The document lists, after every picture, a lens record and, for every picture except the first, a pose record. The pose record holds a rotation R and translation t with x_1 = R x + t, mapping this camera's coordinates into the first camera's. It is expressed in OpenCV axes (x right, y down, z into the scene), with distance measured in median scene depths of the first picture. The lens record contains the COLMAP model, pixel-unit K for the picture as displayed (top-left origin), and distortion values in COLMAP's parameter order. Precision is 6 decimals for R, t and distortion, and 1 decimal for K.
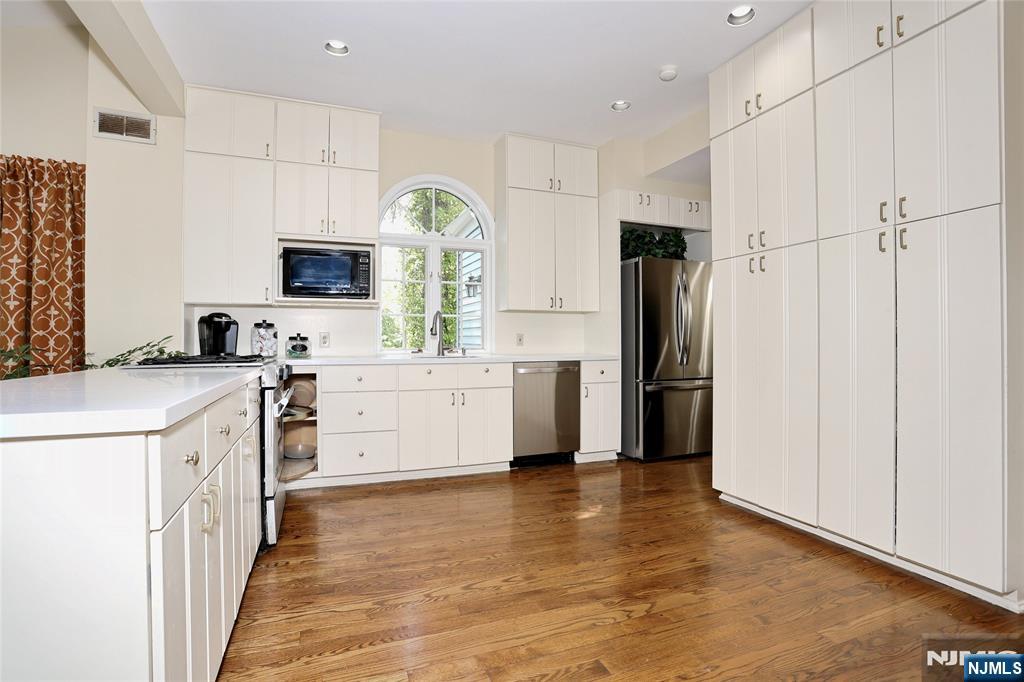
lens RADIAL K [[499.6, 0, 511.1], [0, 499.6, 343.4], [0, 0, 1]] dist [-0.064978, 0.023875]
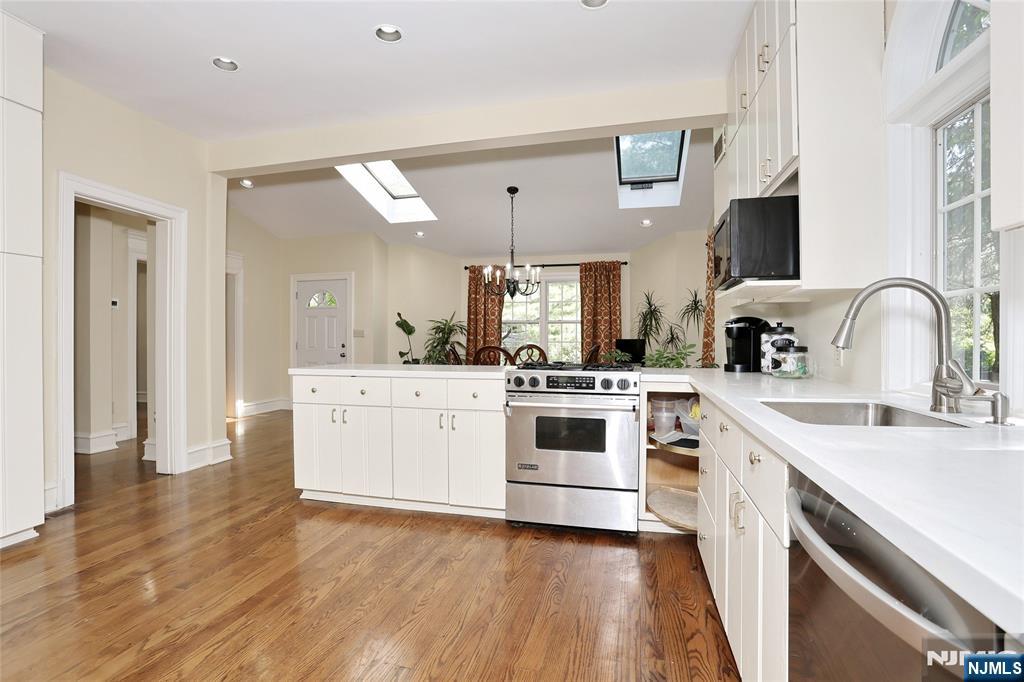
lens RADIAL K [[499.6, 0, 505.5], [0, 499.6, 338.7], [0, 0, 1]] dist [-0.064978, 0.023875]
pose [[-0.590355, 0.004639, -0.807130, 0.376757], [-0.001112, 0.999978, 0.006561, -0.033180], [0.807143, 0.004771, -0.590337, 1.287717]]
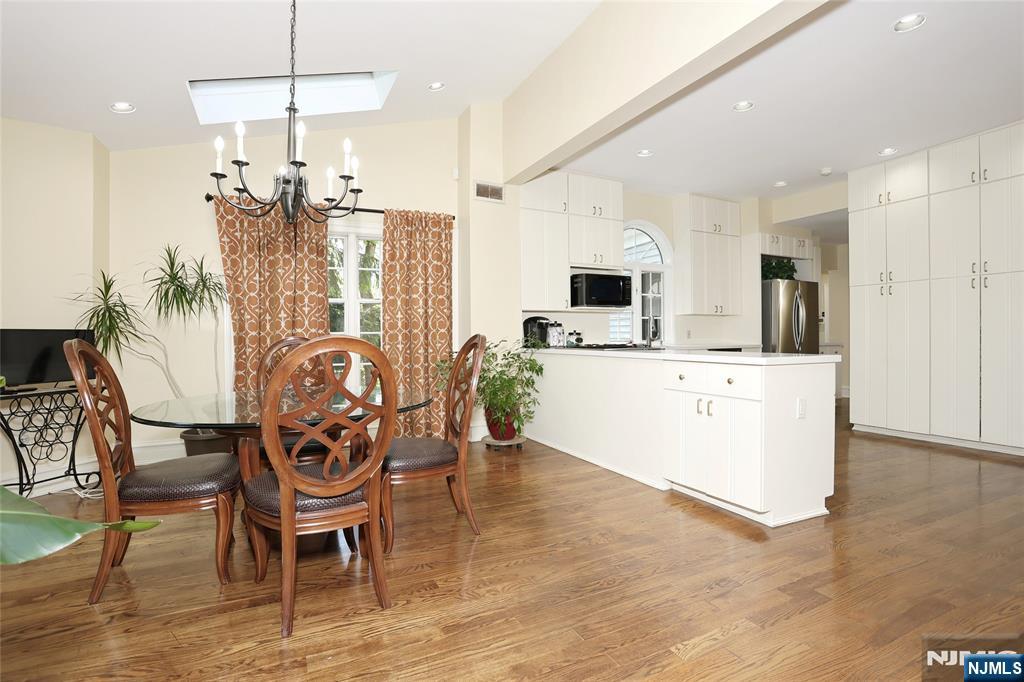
lens RADIAL K [[499.6, 0, 503.0], [0, 499.6, 344.7], [0, 0, 1]] dist [-0.064978, 0.023875]
pose [[0.997008, -0.006637, 0.077012, -0.877959], [0.005732, 0.999912, 0.011966, 0.004231], [-0.077084, -0.011489, 0.996958, -0.544246]]
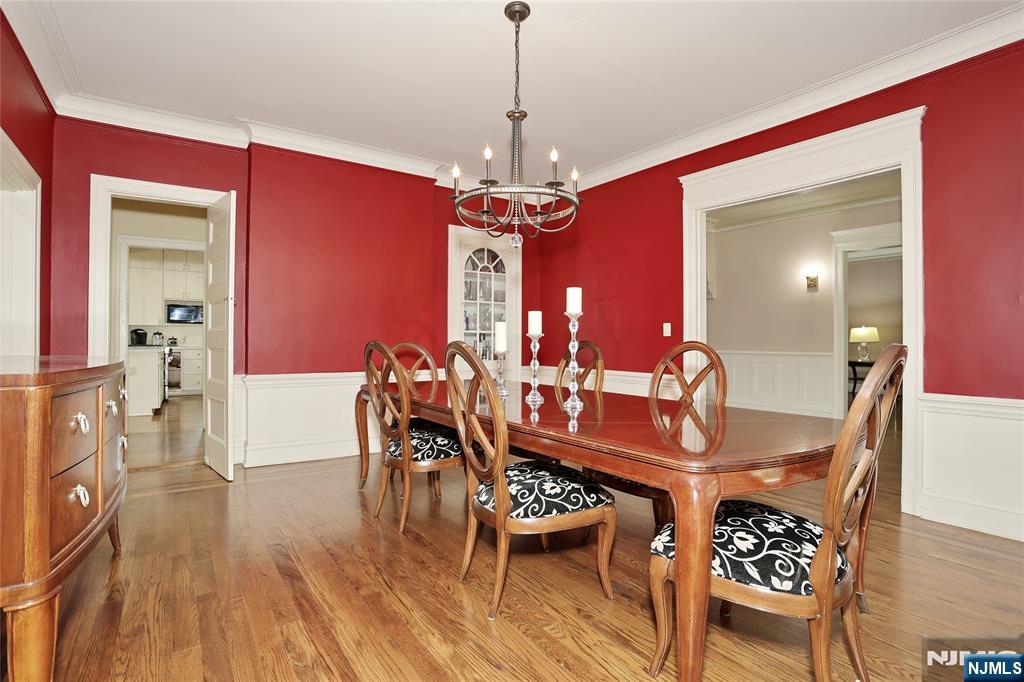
lens RADIAL K [[499.6, 0, 505.7], [0, 499.6, 340.8], [0, 0, 1]] dist [-0.064978, 0.023875]
pose [[0.974754, 0.007041, 0.223168, 0.751241], [-0.007064, 0.999975, -0.000698, -0.012431], [-0.223168, -0.000896, 0.974780, -2.019803]]
